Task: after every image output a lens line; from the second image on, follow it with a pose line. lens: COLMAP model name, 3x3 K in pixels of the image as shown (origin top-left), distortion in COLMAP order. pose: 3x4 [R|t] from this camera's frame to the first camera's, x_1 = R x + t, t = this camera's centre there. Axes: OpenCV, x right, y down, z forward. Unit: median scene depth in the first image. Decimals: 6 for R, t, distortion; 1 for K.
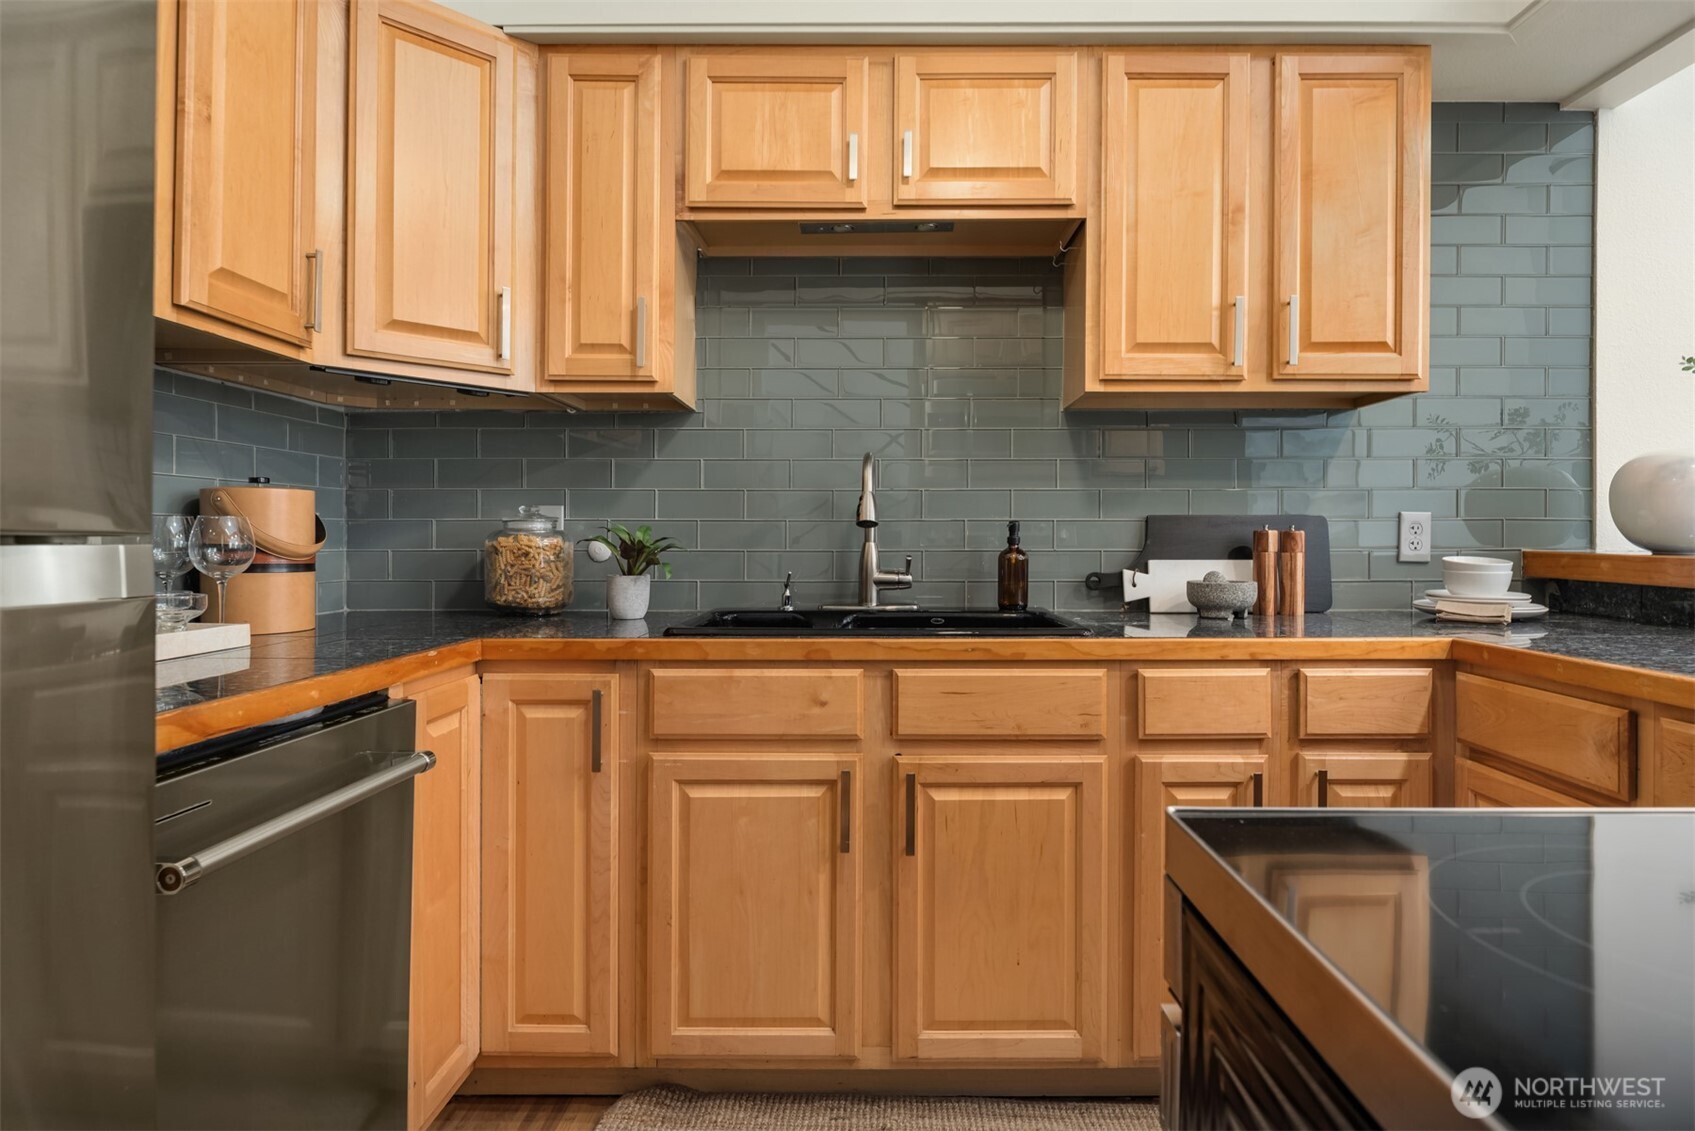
lens RADIAL K [[924.5, 0, 880.5], [0, 924.5, 566.7], [0, 0, 1]] dist [-0.007485, -0.002678]
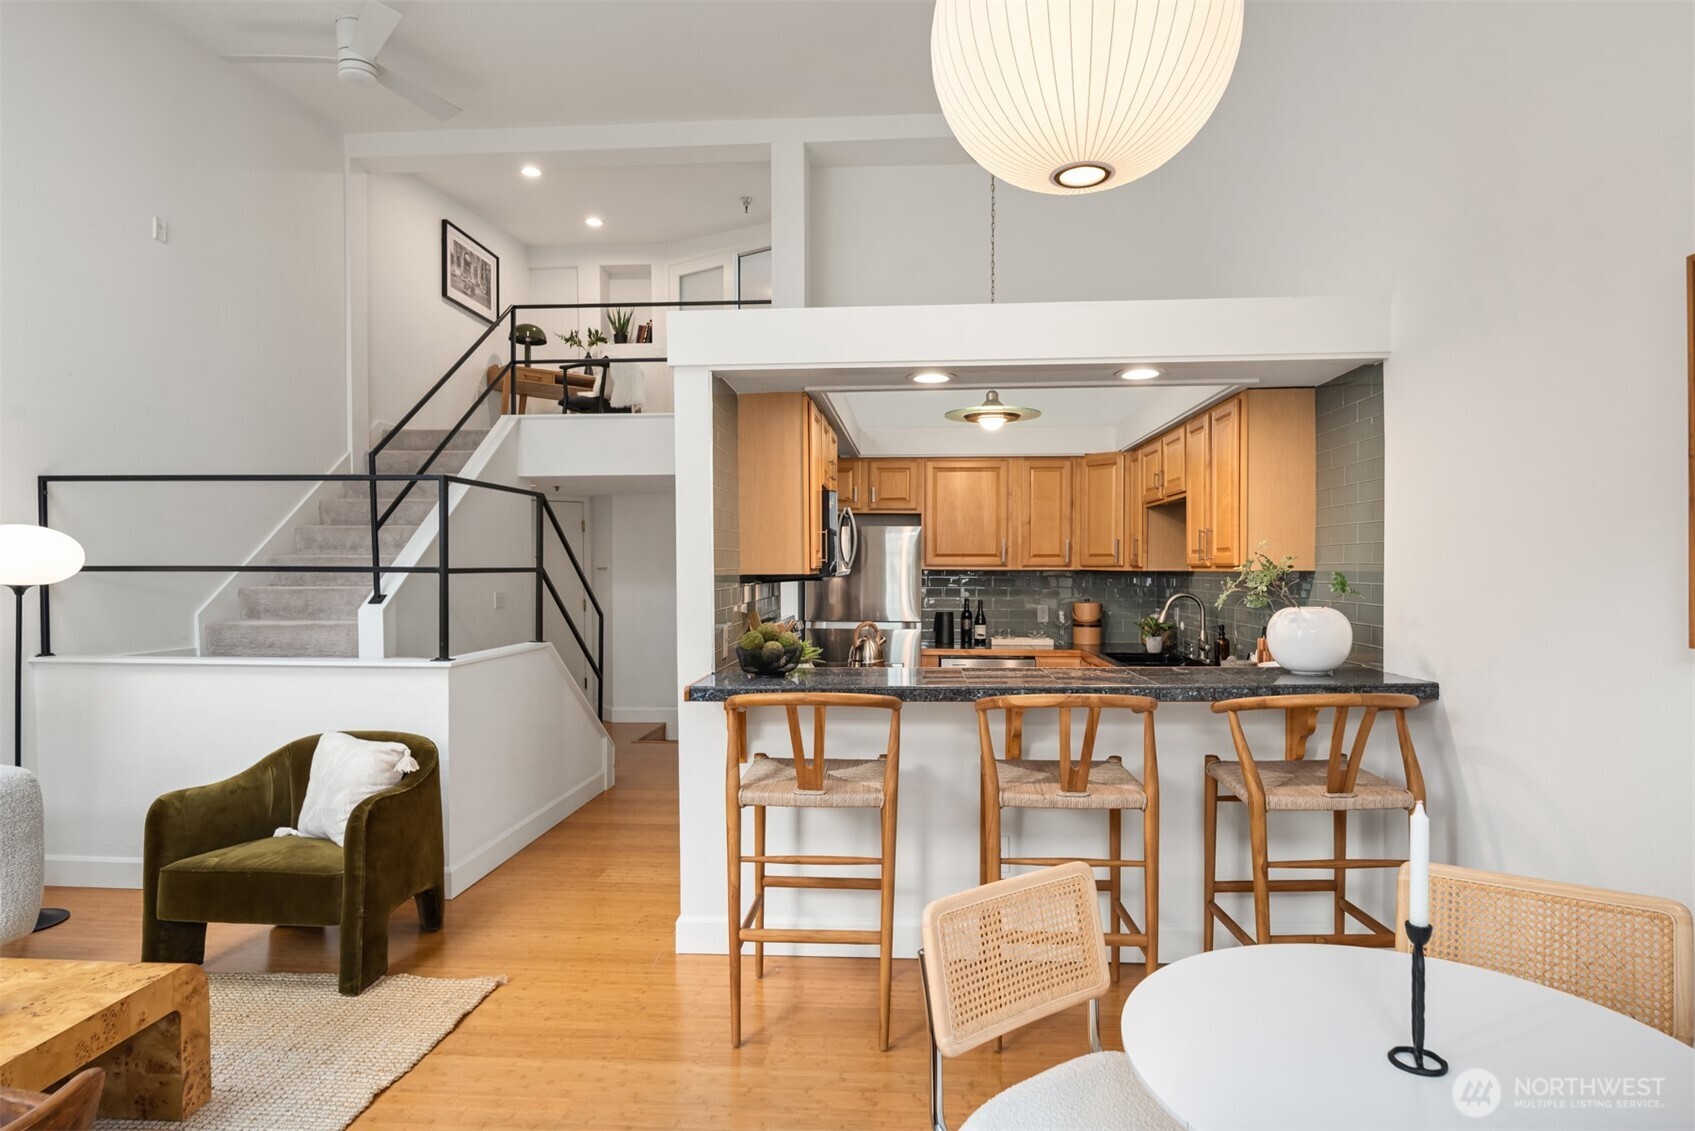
lens RADIAL K [[924.5, 0, 858.5], [0, 924.5, 553.7], [0, 0, 1]] dist [-0.007485, -0.002678]
pose [[-0.061643, -0.011818, -0.998028, 2.345517], [-0.017495, 0.999789, -0.010758, -0.176519], [0.997945, 0.016797, -0.061837, 0.296189]]
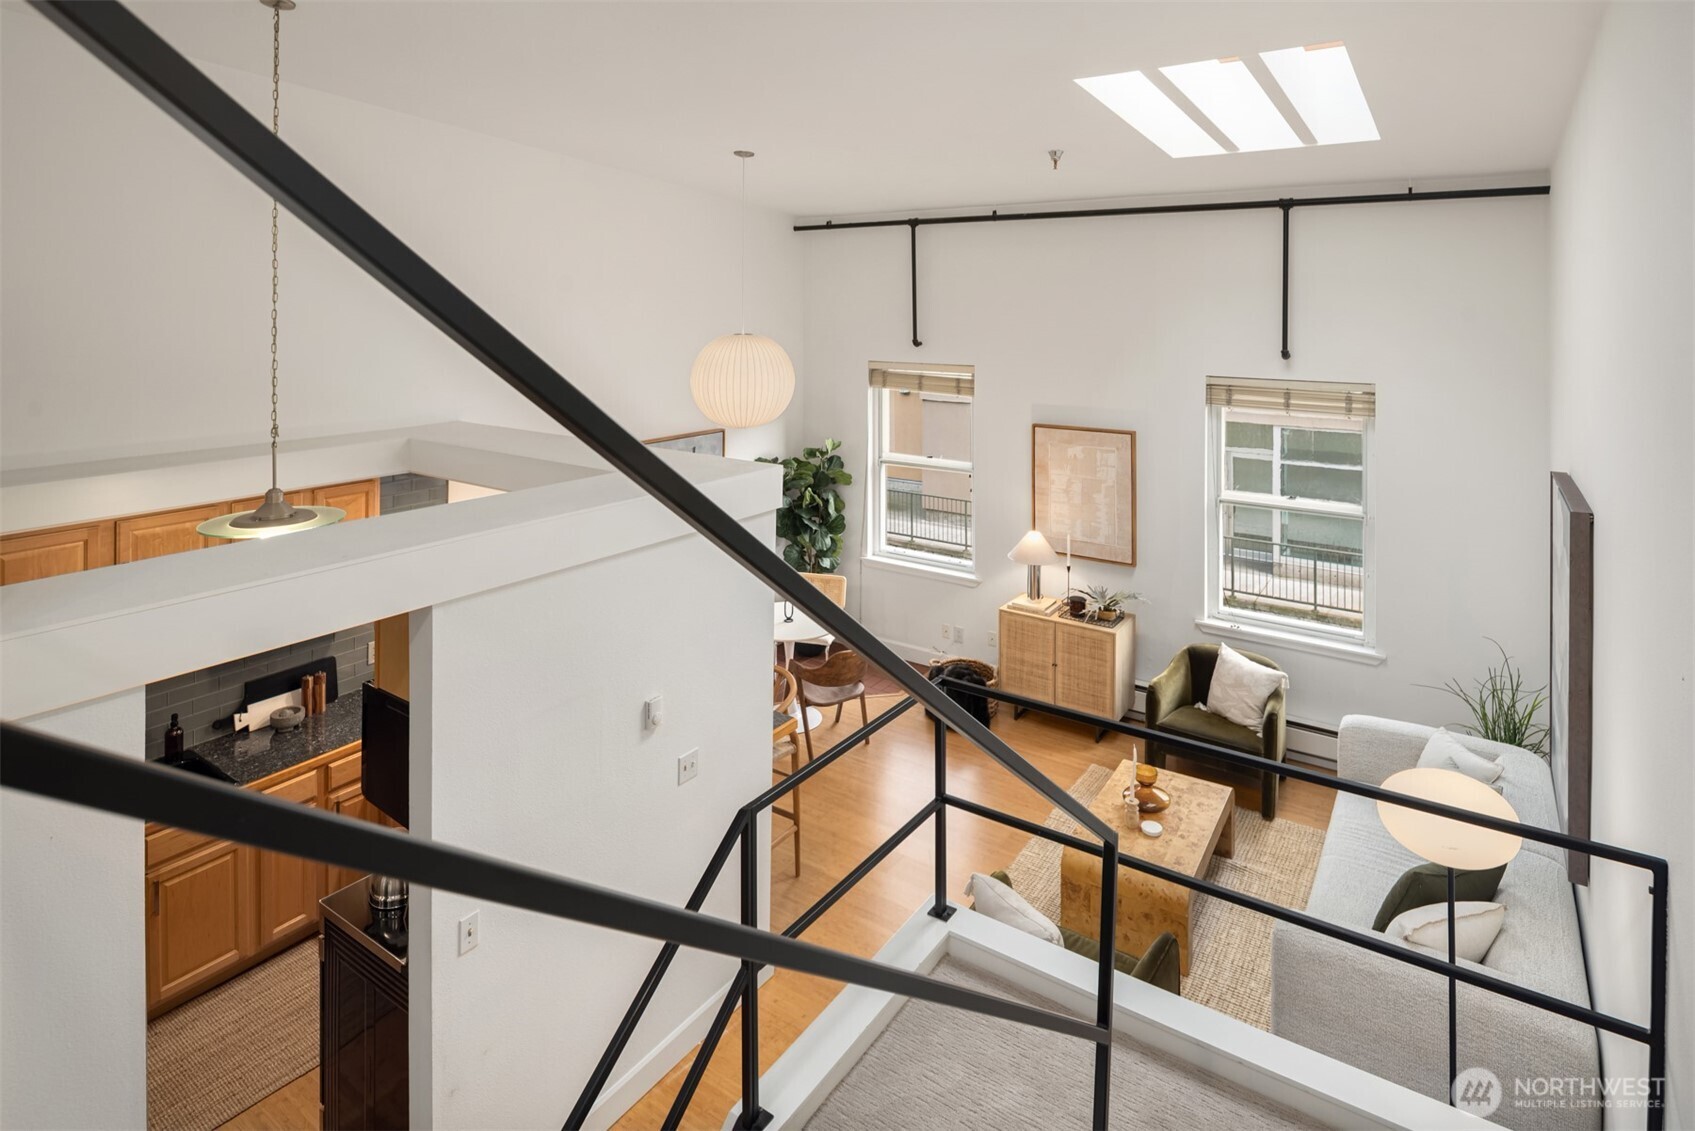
lens RADIAL K [[924.5, 0, 858.8], [0, 924.5, 319.7], [0, 0, 1]] dist [-0.007485, -0.002678]
pose [[0.555342, -0.014432, 0.831497, -0.674941], [0.006730, 0.999895, 0.012860, -0.922883], [-0.831595, -0.001545, 0.555381, -1.333849]]
